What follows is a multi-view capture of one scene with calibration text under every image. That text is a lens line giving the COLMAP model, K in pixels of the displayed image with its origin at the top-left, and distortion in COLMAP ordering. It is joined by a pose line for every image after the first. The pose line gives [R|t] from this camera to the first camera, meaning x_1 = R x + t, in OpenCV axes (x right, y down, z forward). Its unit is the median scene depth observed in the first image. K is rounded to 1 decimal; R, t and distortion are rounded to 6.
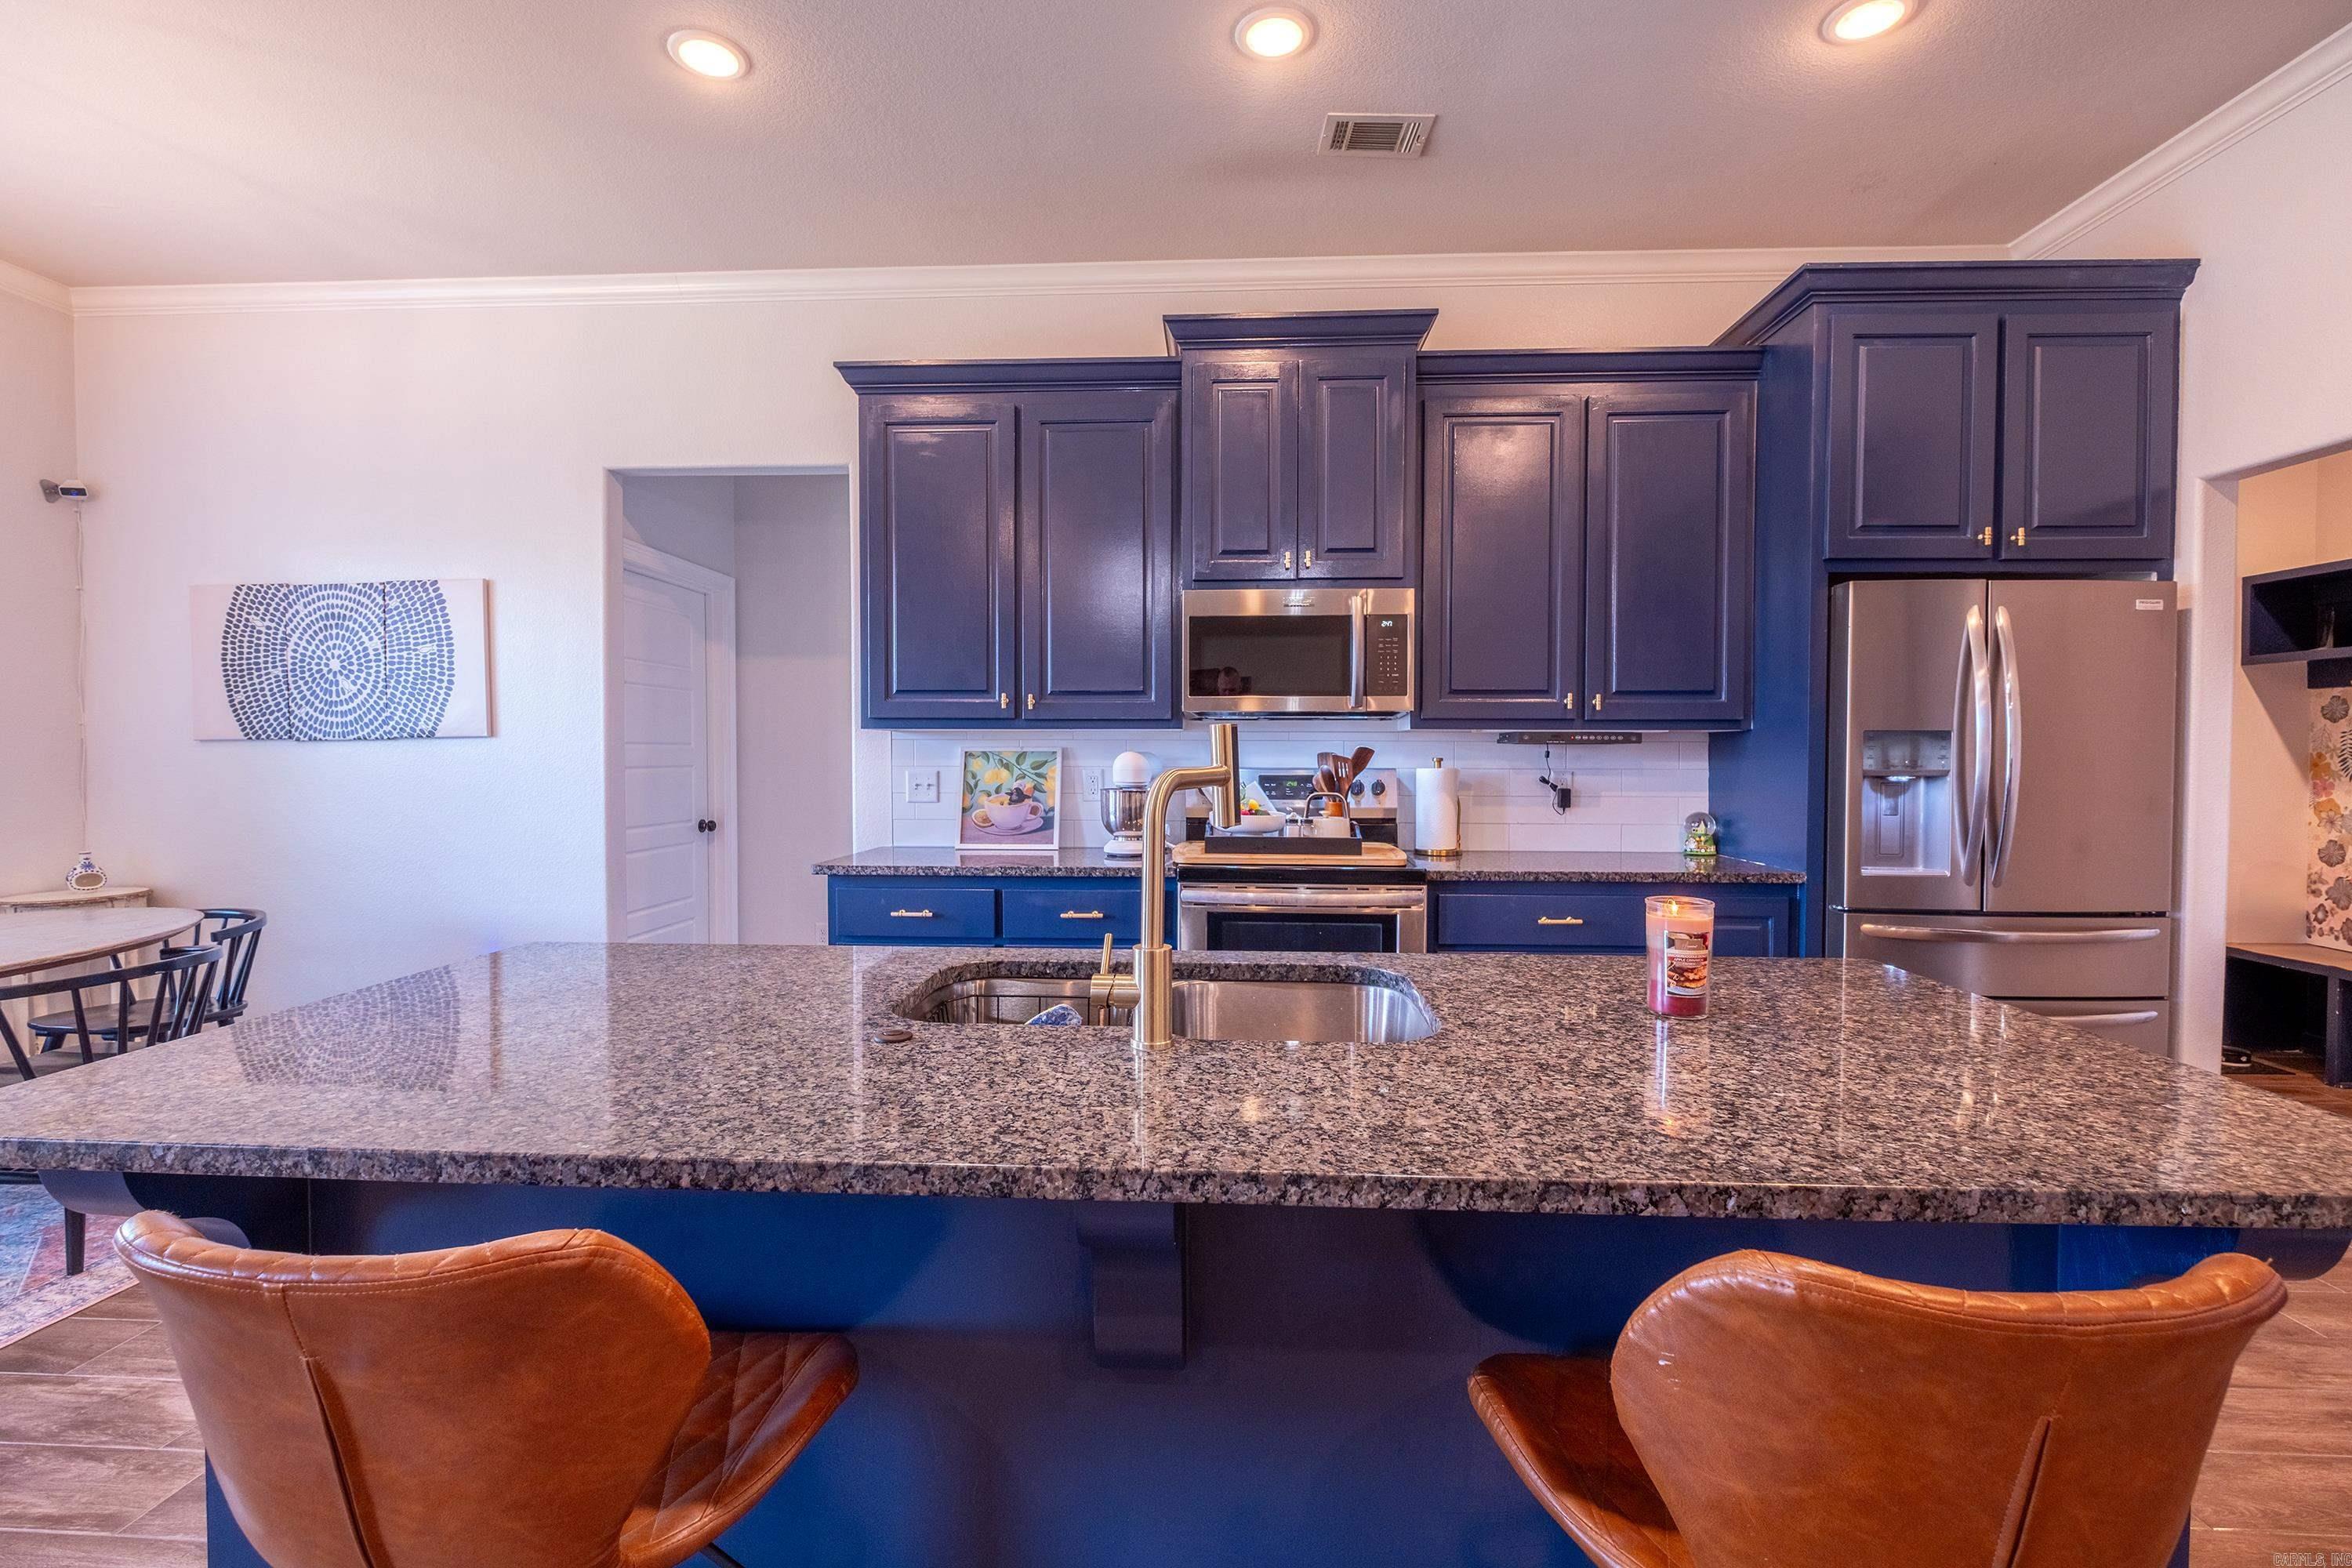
lens RADIAL K [[1050.9, 0, 1169.8], [0, 1050.9, 775.5], [0, 0, 1]] dist [-0.000406, -0.000281]
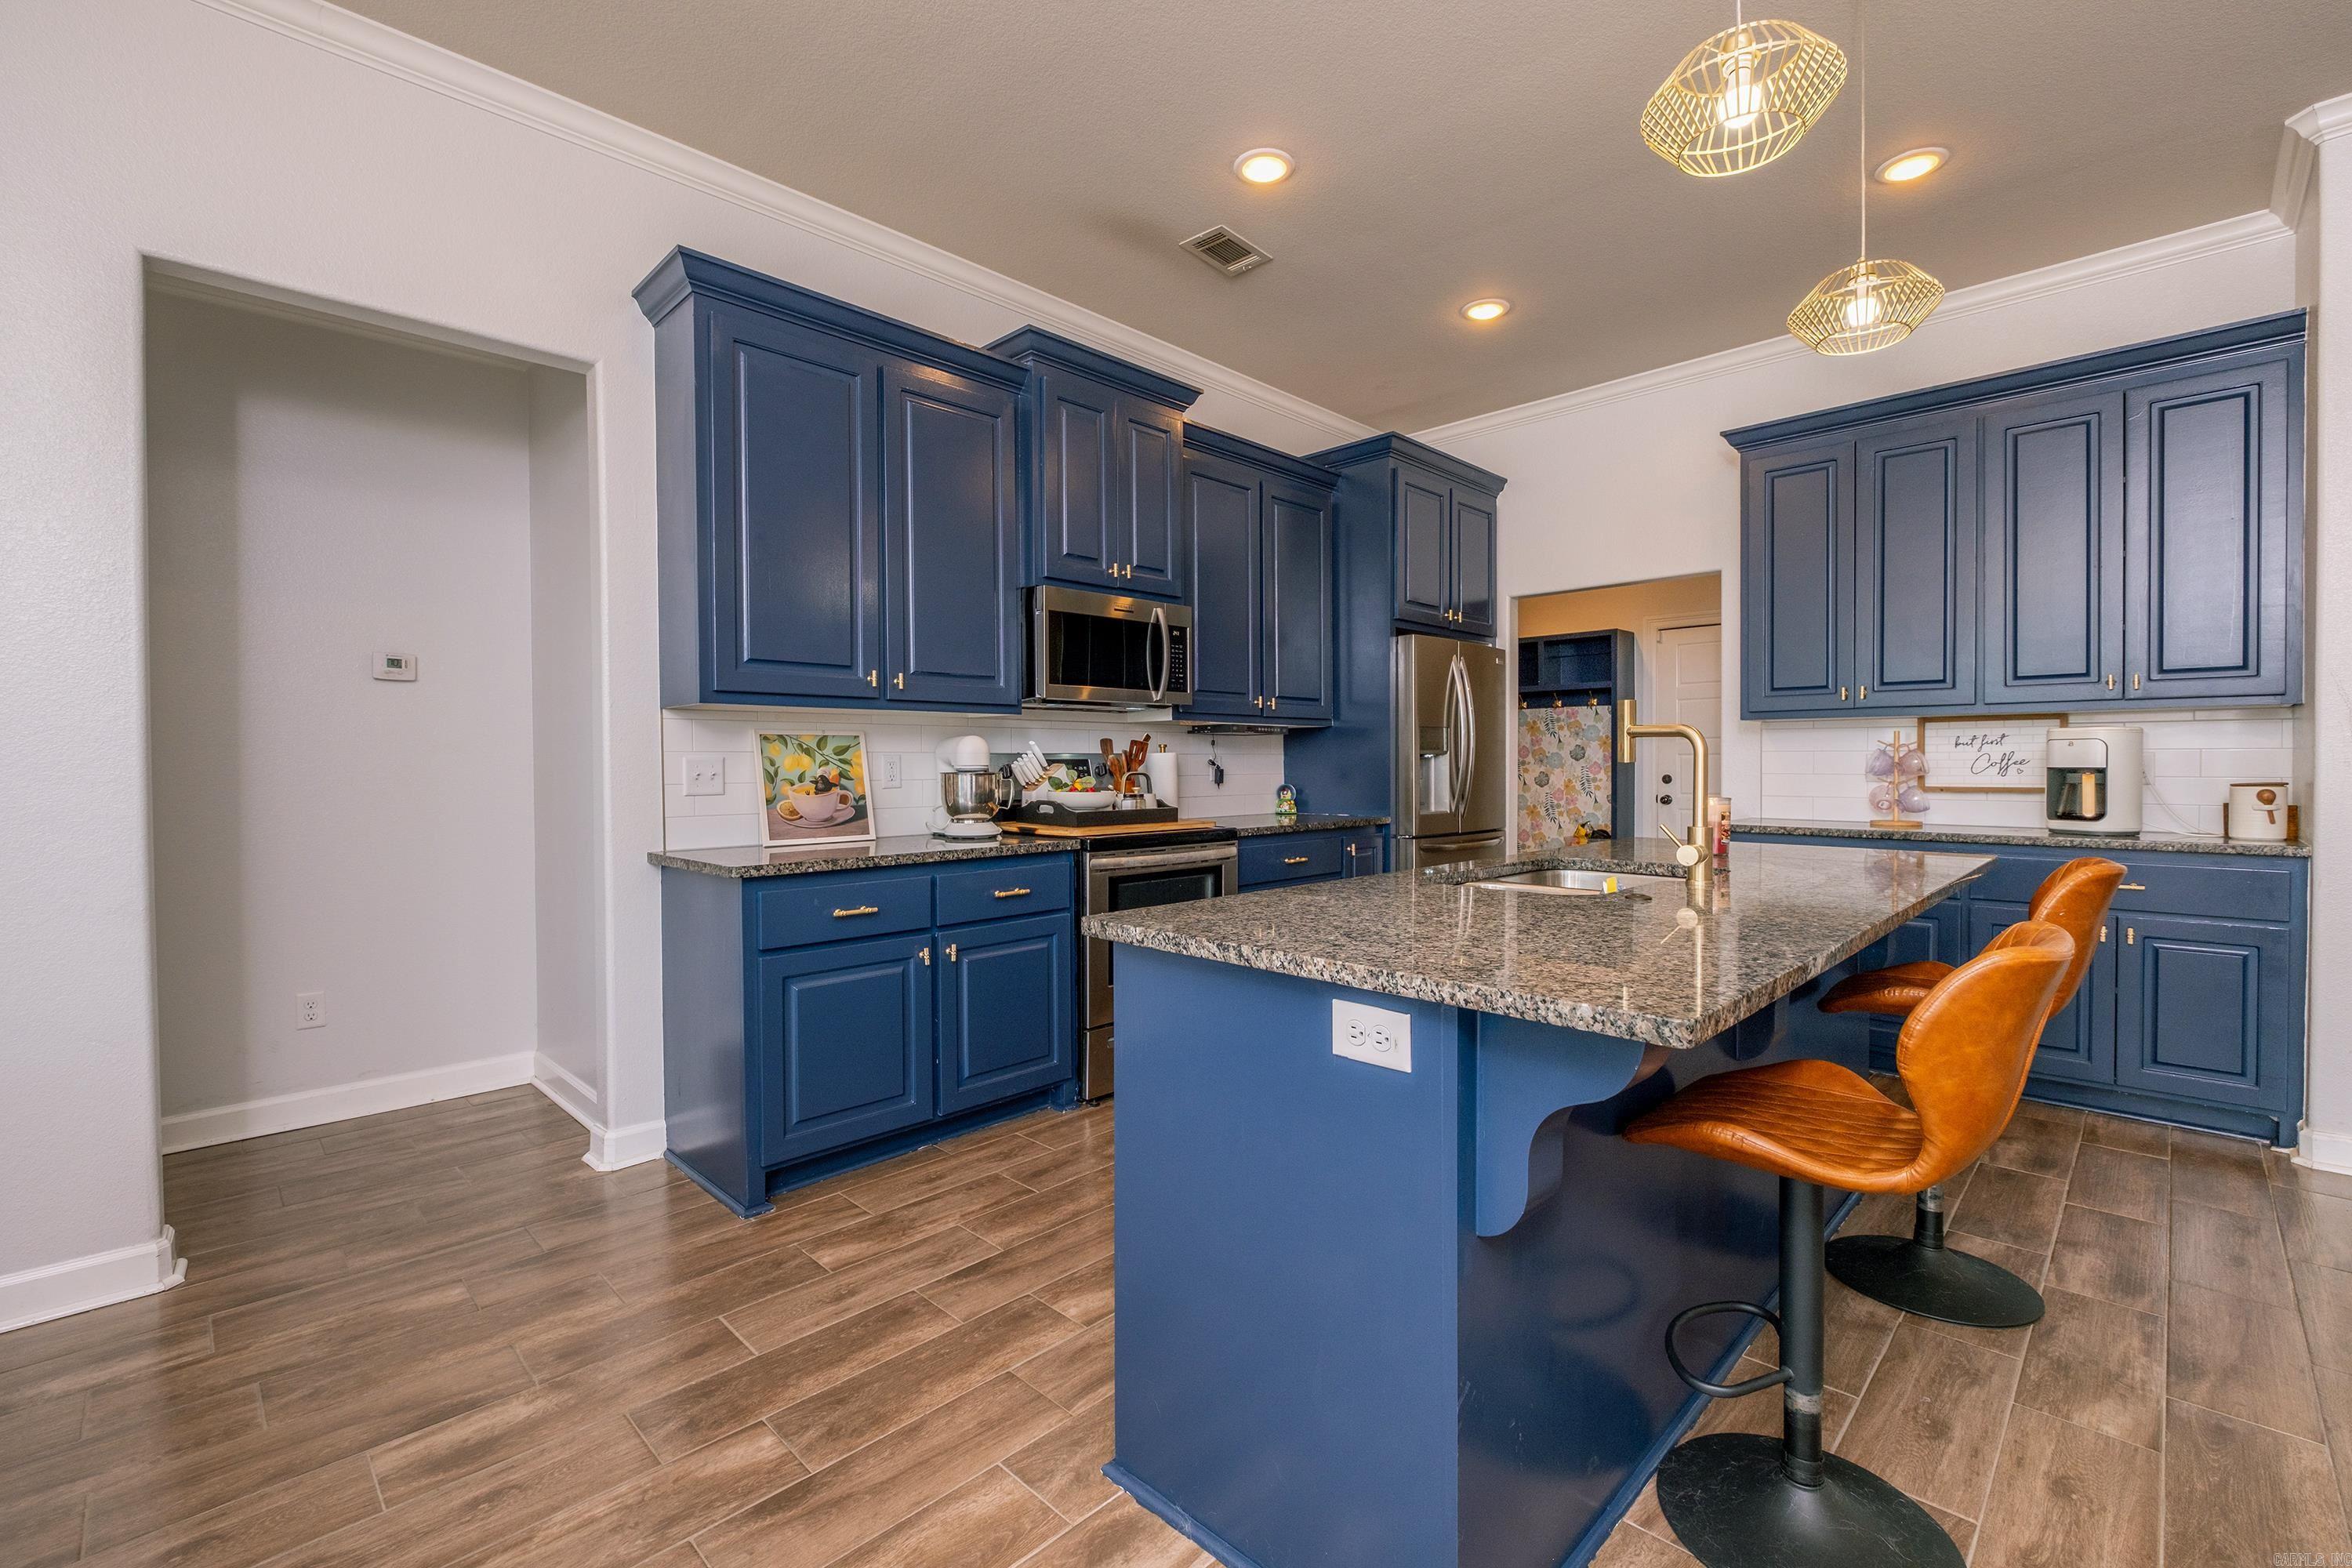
lens RADIAL K [[1014.7, 0, 1176.0], [0, 1014.7, 784.0], [0, 0, 1]] dist [0.003348, -0.000044]
pose [[0.662203, -0.022233, 0.748994, -0.628698], [0.022976, 0.999692, 0.009361, 0.018857], [-0.748972, 0.011010, 0.662510, 0.196723]]
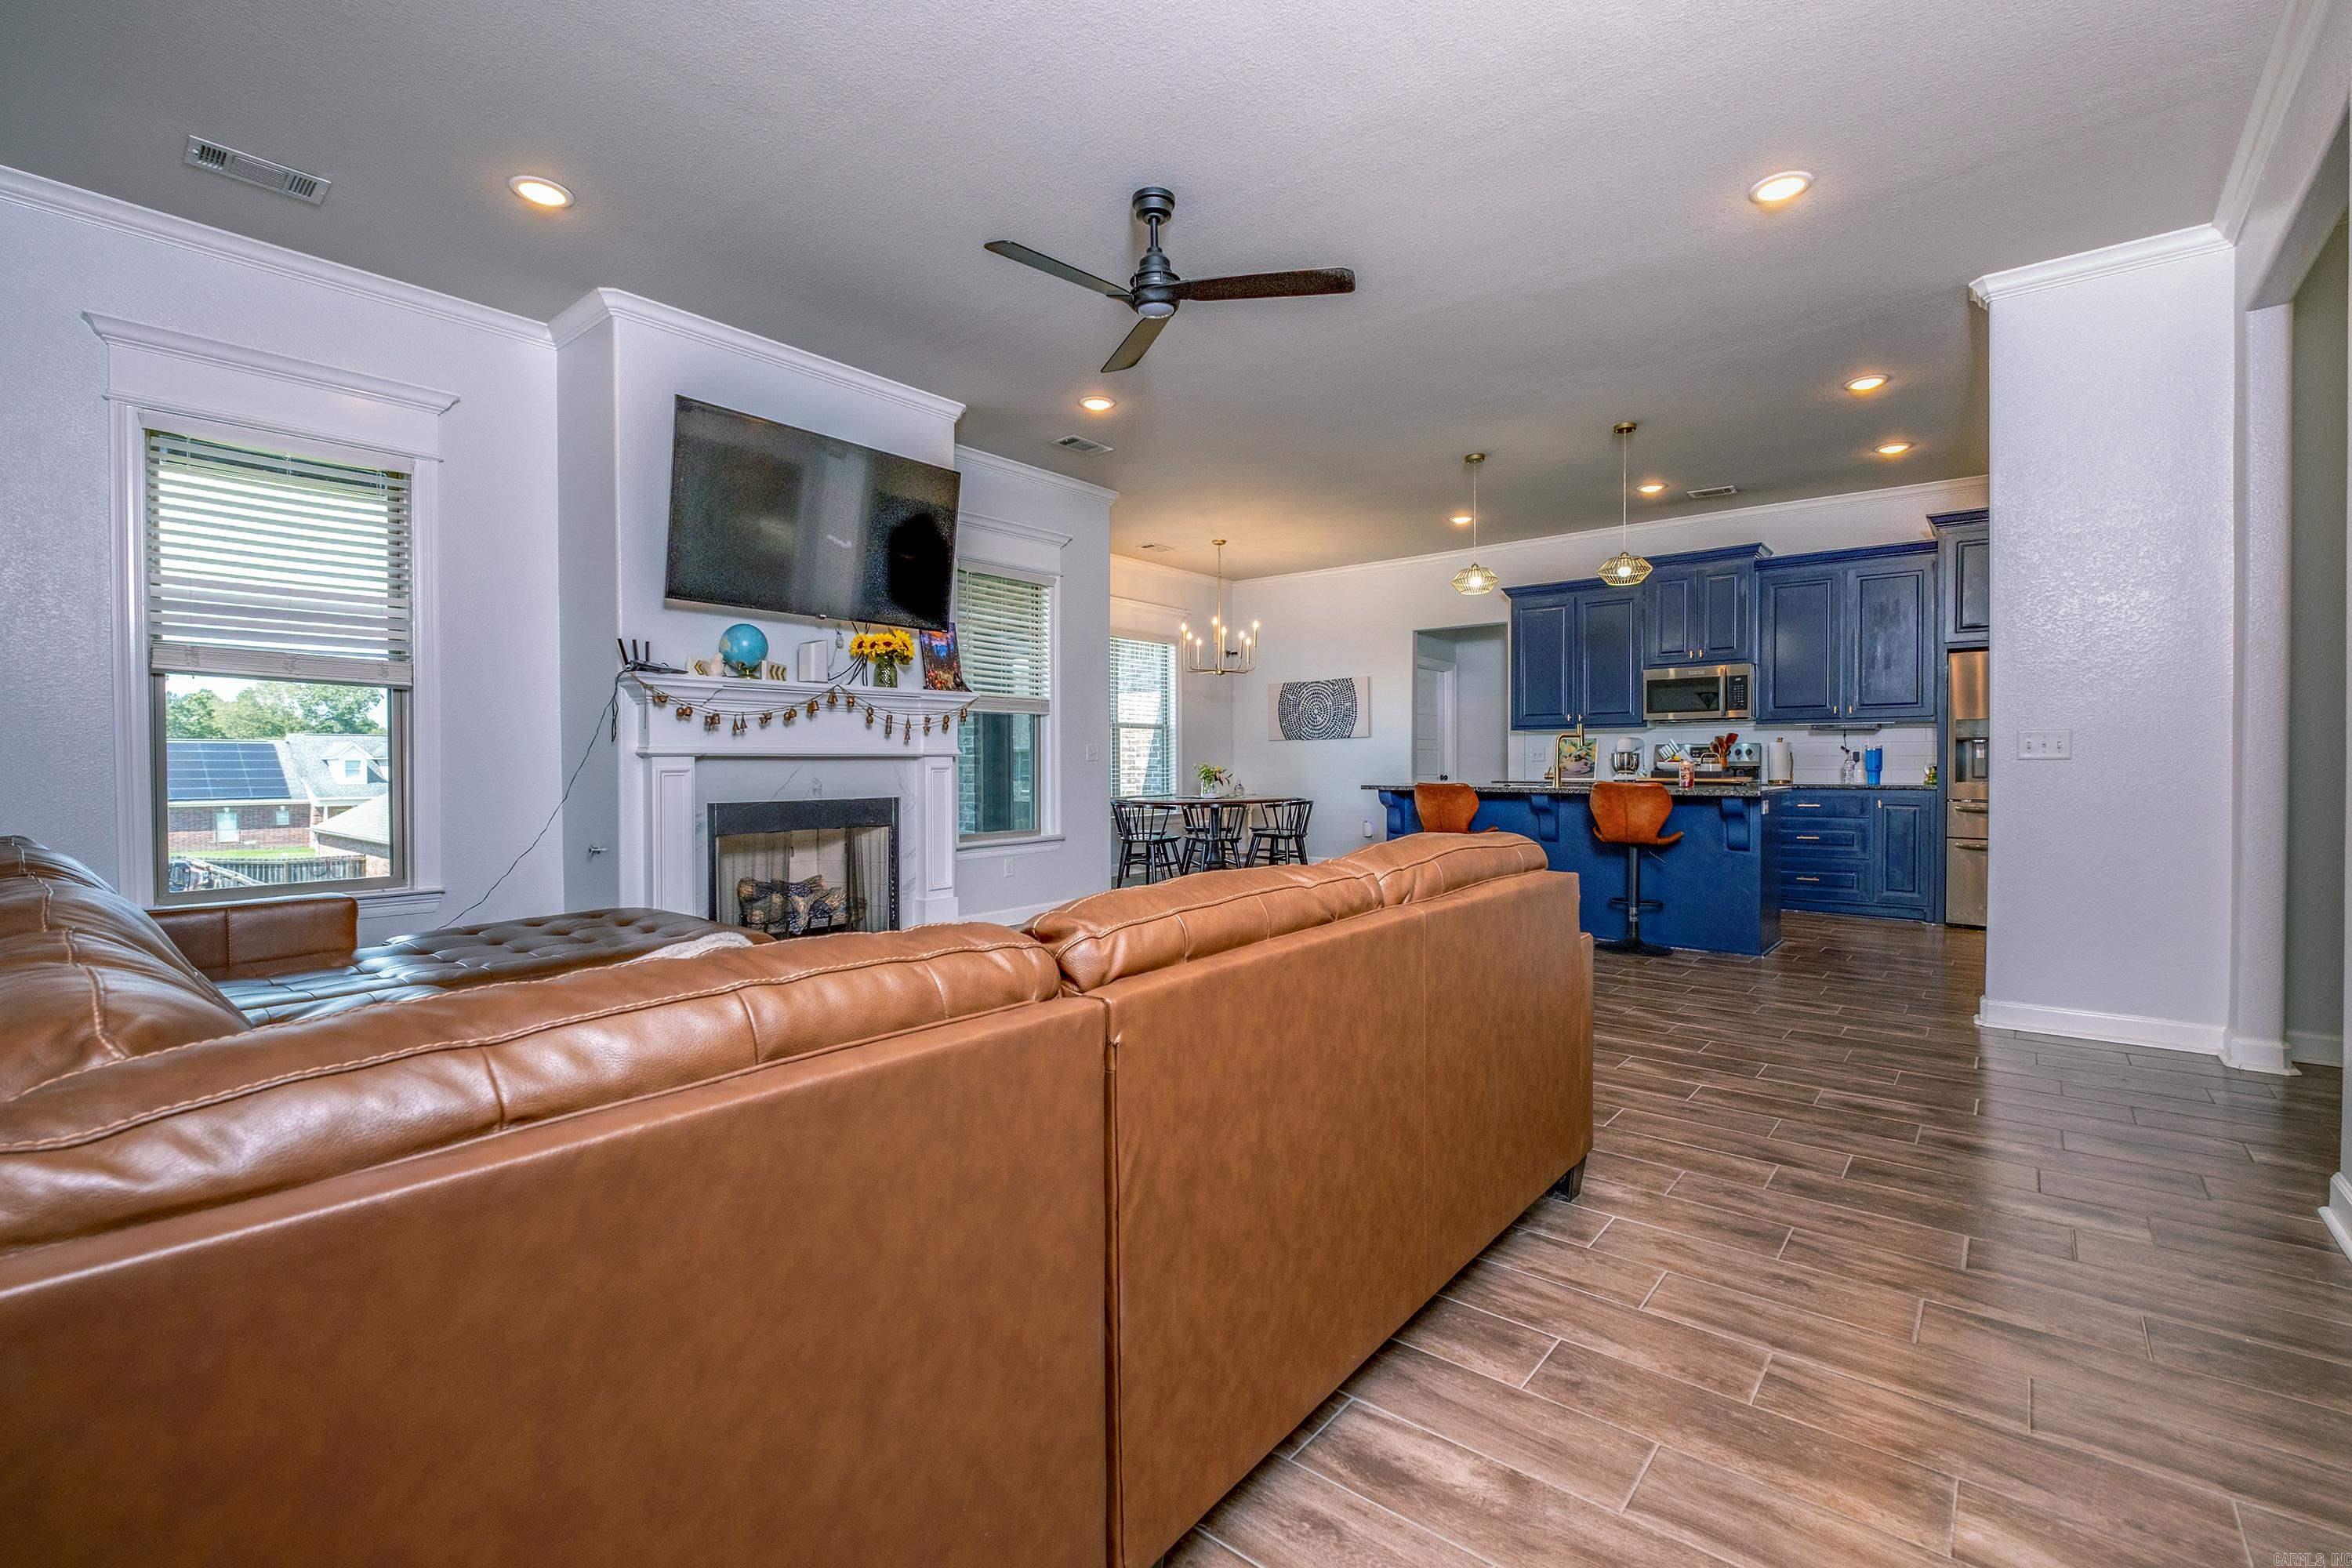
lens RADIAL K [[1014.7, 0, 1176.0], [0, 1014.7, 784.0], [0, 0, 1]] dist [0.003348, -0.000044]
pose [[0.800565, 0.006407, -0.599212, 0.518452], [-0.002173, 0.999967, 0.007788, 0.065424], [0.599243, -0.004933, 0.800552, -1.424908]]
